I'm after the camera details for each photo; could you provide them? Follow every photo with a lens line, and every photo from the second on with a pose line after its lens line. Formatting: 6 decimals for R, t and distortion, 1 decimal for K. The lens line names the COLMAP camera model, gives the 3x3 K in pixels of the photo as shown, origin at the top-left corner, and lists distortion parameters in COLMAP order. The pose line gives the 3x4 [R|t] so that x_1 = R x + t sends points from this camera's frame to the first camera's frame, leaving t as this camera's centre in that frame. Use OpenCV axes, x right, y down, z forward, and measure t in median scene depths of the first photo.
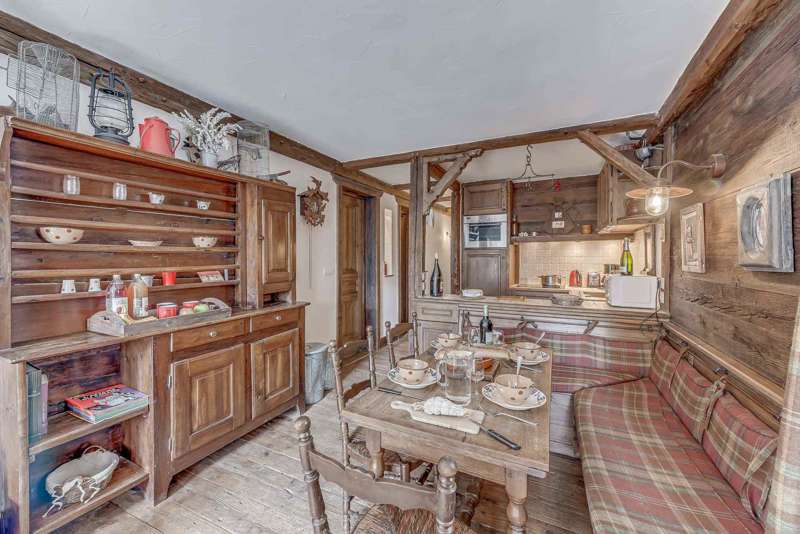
lens RADIAL K [[320.5, 0, 400.9], [0, 320.5, 260.0], [0, 0, 1]] dist [0.006960, -0.001351]
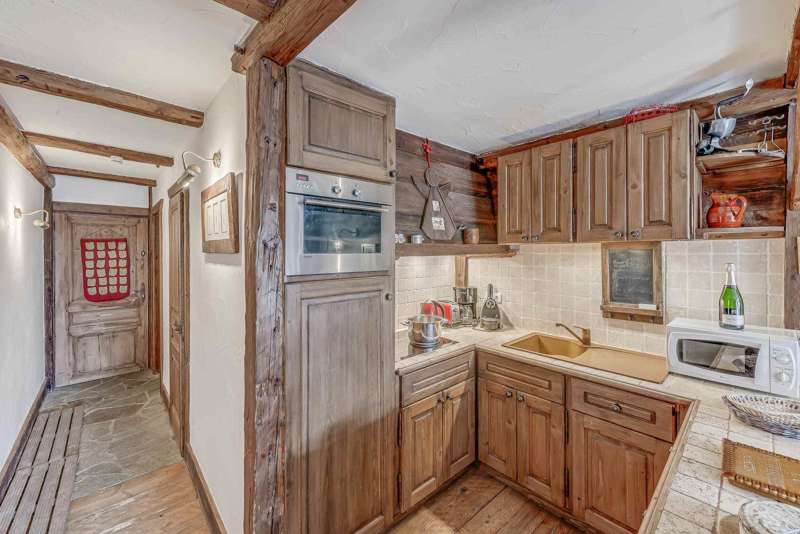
lens RADIAL K [[320.5, 0, 390.8], [0, 320.5, 252.6], [0, 0, 1]] dist [0.006960, -0.001351]
pose [[0.371136, -0.005321, 0.928563, -0.062923], [0.010248, 0.999946, 0.001634, -0.092155], [-0.928522, 0.008909, 0.371171, 1.279928]]
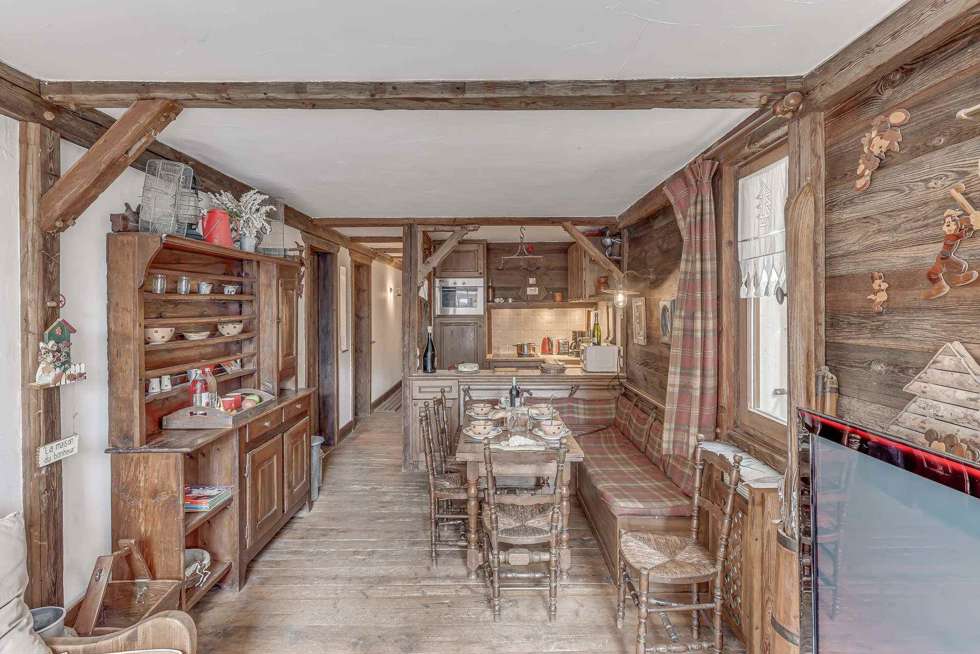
lens RADIAL K [[508.8, 0, 492.0], [0, 508.8, 316.3], [0, 0, 1]] dist [0.004569, 0.000263]
pose [[0.898801, -0.012568, 0.438176, -0.424690], [0.009503, 0.999913, 0.009188, -0.072172], [-0.438253, -0.004094, 0.898842, -0.469208]]
